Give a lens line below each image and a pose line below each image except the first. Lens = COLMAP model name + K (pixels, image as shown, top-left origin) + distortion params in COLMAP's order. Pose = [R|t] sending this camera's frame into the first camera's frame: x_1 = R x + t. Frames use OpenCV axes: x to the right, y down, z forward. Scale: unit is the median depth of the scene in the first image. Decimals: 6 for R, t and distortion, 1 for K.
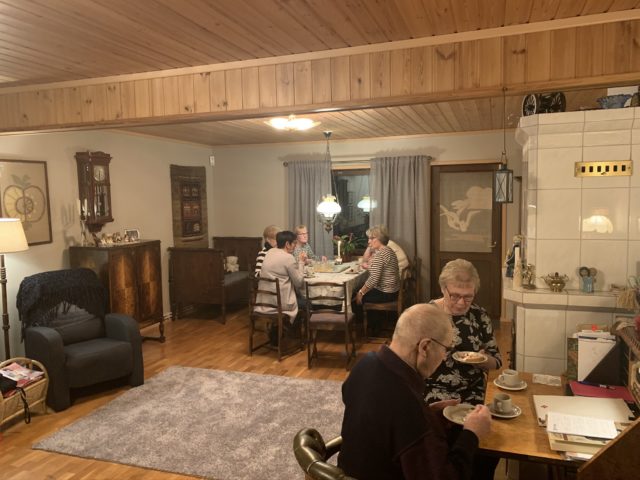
lens RADIAL K [[483.2, 0, 328.6], [0, 483.2, 231.6], [0, 0, 1]] dist [0.048453, -0.037679]
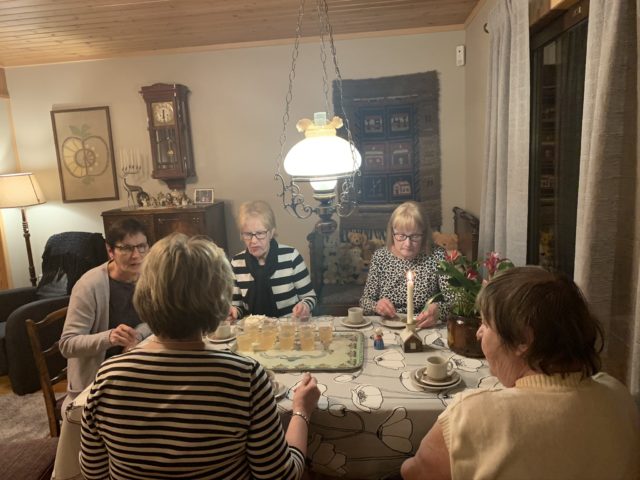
lens RADIAL K [[486.3, 0, 321.1], [0, 486.3, 243.1], [0, 0, 1]] dist [0.006359, 0.000842]
pose [[0.215905, 0.175417, -0.960528, 0.282491], [-0.022773, 0.984367, 0.174652, -0.046134], [0.976149, -0.015834, 0.216524, 0.861051]]
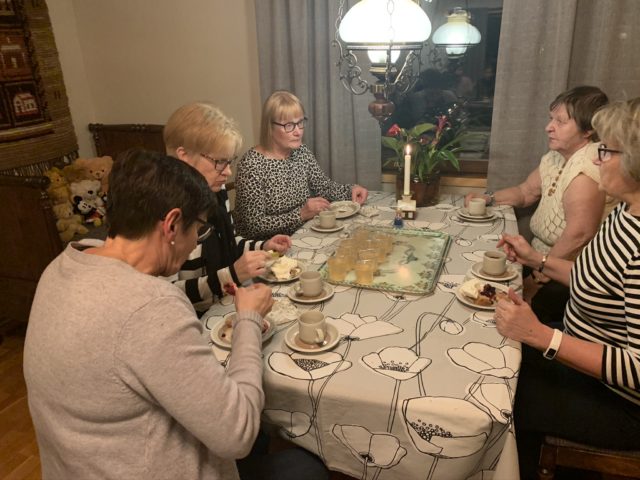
lens RADIAL K [[474.5, 0, 321.8], [0, 474.5, 239.5], [0, 0, 1]] dist [-0.010851, 0.001123]
pose [[0.999322, -0.007106, -0.036139, -0.021878], [0.017370, 0.956164, 0.292315, -0.011714], [0.032478, -0.292744, 0.955639, 0.669798]]
